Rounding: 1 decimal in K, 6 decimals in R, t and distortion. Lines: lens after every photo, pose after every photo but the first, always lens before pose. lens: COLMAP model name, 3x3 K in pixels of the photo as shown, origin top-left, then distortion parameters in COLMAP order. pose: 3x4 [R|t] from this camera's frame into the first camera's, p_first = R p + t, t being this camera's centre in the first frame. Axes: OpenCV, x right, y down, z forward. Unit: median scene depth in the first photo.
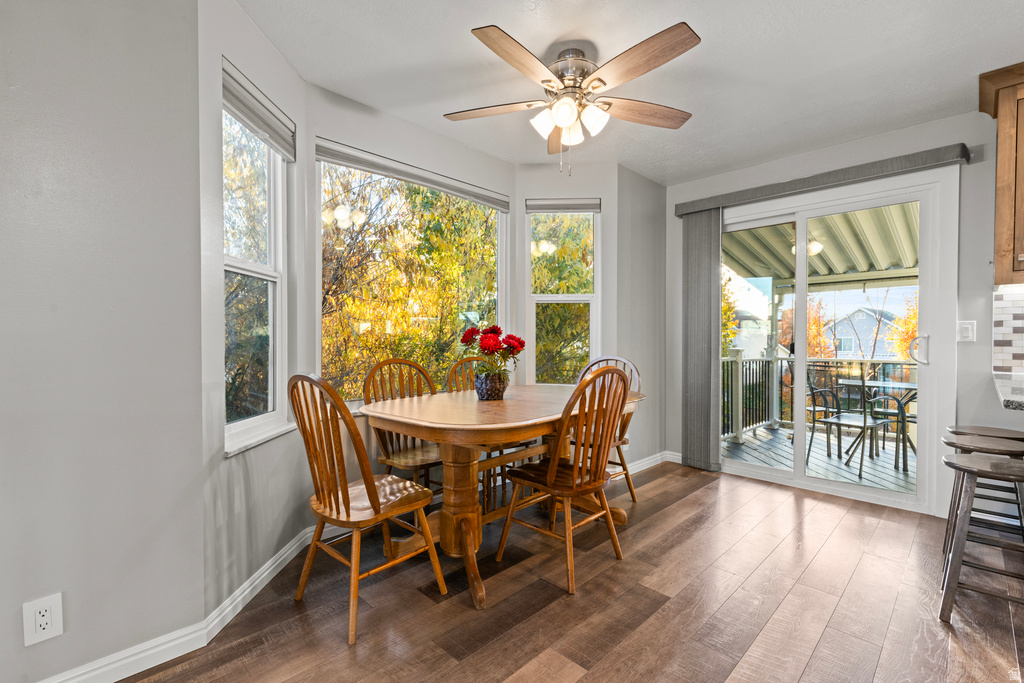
lens RADIAL K [[480.5, 0, 502.3], [0, 480.5, 337.1], [0, 0, 1]] dist [0.013699, -0.003755]
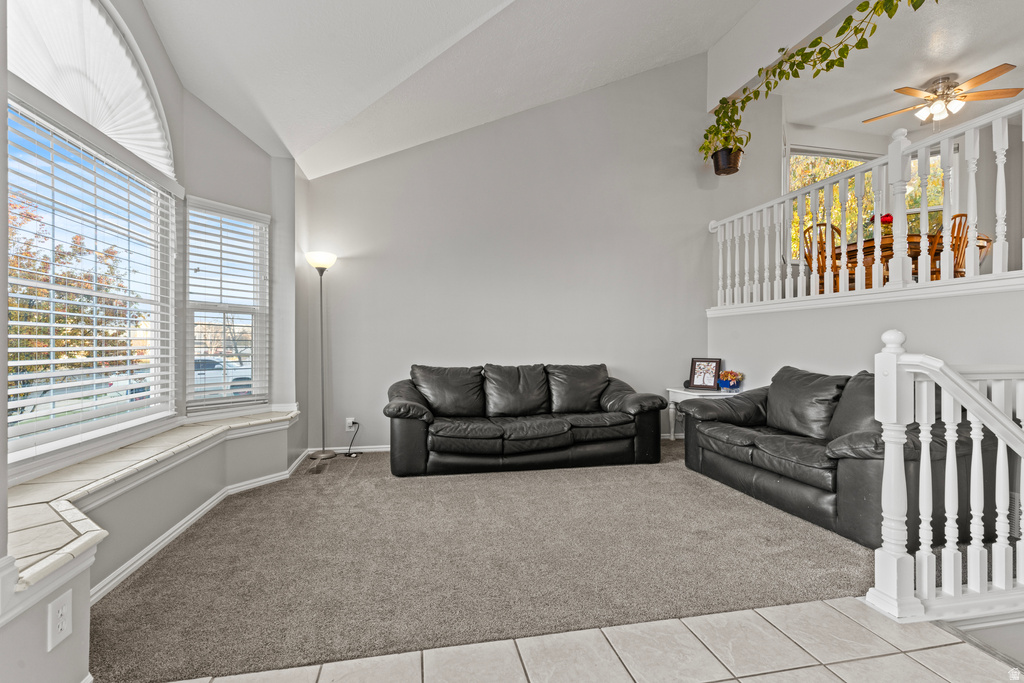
lens RADIAL K [[480.5, 0, 465.9], [0, 480.5, 344.4], [0, 0, 1]] dist [0.013699, -0.003755]
pose [[0.828505, 0.004603, -0.559963, -0.409578], [-0.009926, 0.999930, -0.006467, 0.665928], [0.559894, 0.010916, 0.828492, -2.058424]]
